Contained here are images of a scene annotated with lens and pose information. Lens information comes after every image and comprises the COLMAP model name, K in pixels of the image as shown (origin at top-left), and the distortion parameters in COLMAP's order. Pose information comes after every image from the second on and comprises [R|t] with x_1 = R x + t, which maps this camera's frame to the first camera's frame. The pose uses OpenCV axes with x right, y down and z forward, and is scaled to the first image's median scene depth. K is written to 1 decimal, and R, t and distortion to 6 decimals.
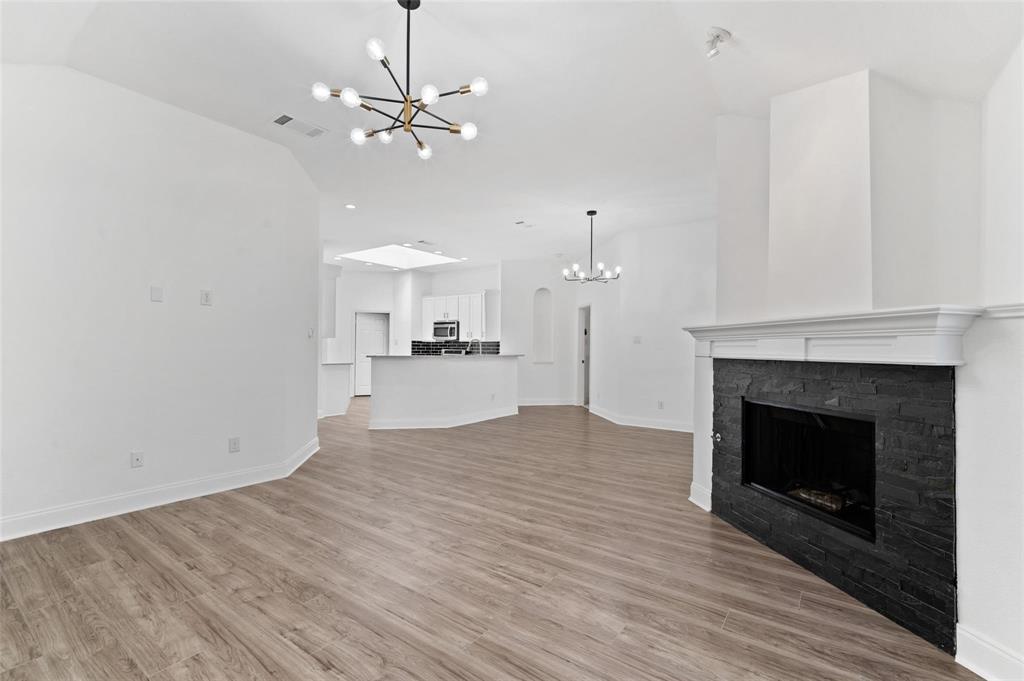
lens RADIAL K [[449.0, 0, 509.5], [0, 449.0, 347.7], [0, 0, 1]] dist [-0.003729, 0.004485]
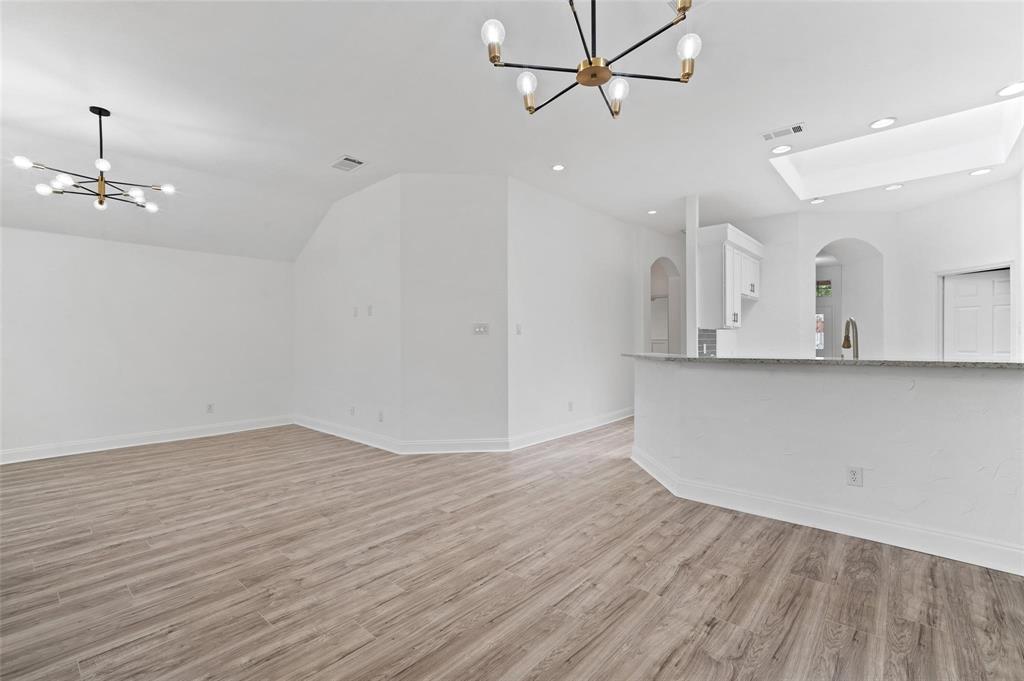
lens RADIAL K [[449.0, 0, 516.8], [0, 449.0, 338.9], [0, 0, 1]] dist [-0.003729, 0.004485]
pose [[-0.085975, -0.009640, -0.996251, 0.967463], [0.006773, 0.999924, -0.010260, 0.003489], [0.996274, -0.007630, -0.085904, 2.117756]]
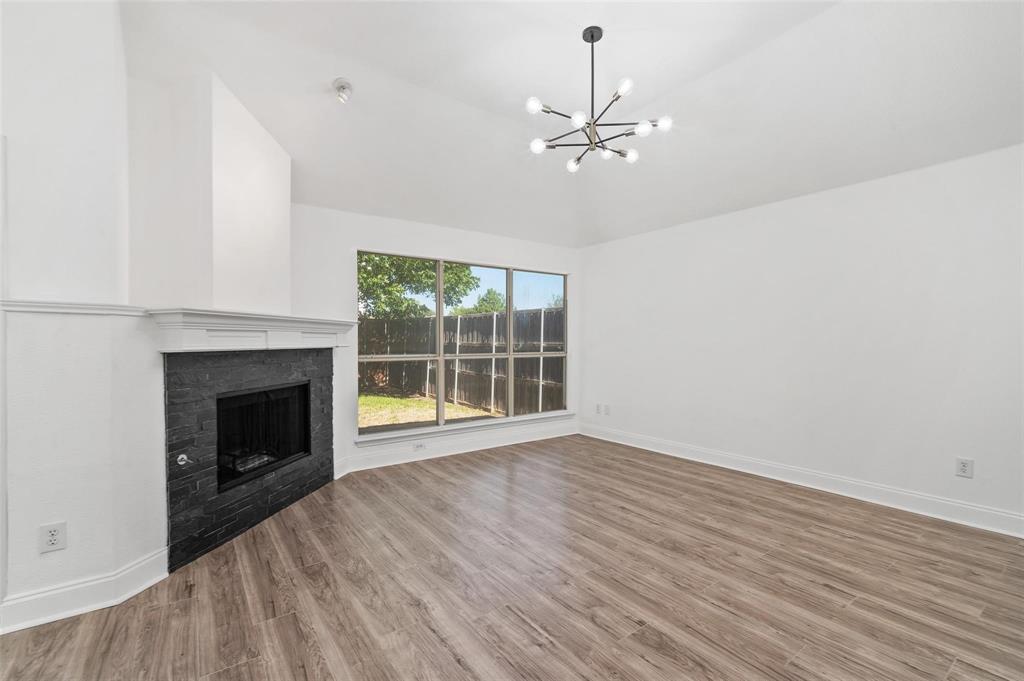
lens RADIAL K [[449.0, 0, 519.2], [0, 449.0, 343.7], [0, 0, 1]] dist [-0.003729, 0.004485]
pose [[-0.956415, -0.009055, 0.291870, -0.328456], [-0.007729, 0.999954, 0.005696, 0.001092], [-0.291909, 0.003191, -0.956441, 1.818097]]
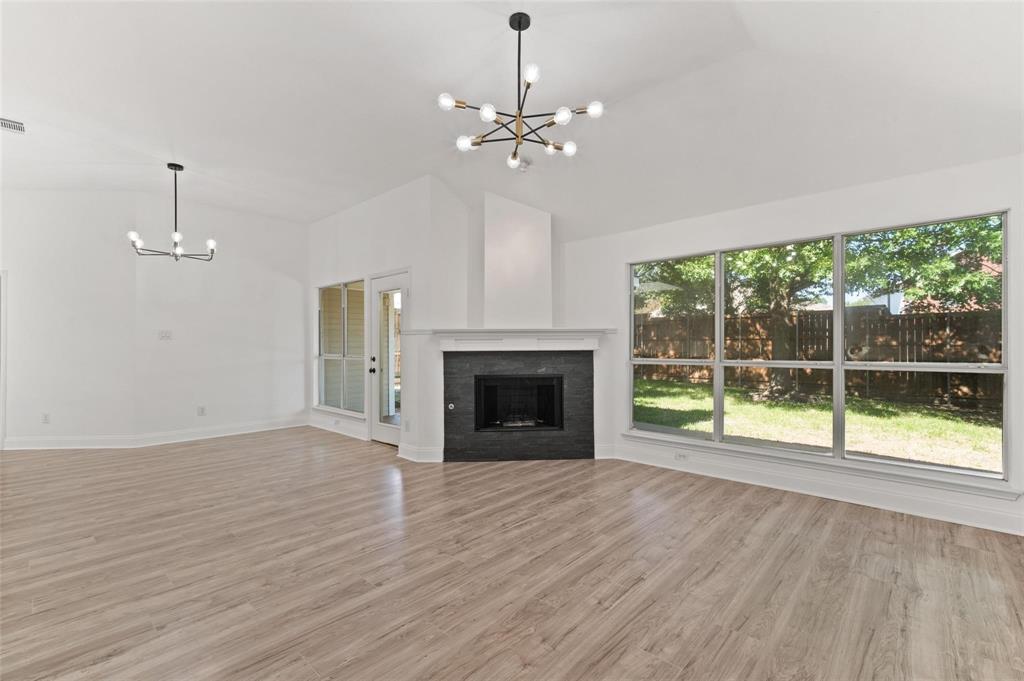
lens RADIAL K [[449.0, 0, 516.3], [0, 449.0, 341.7], [0, 0, 1]] dist [-0.003729, 0.004485]
pose [[0.107143, -0.000510, 0.994244, -1.105454], [0.003780, 0.999993, 0.000106, -0.008012], [-0.994236, 0.003747, 0.107144, 0.752414]]
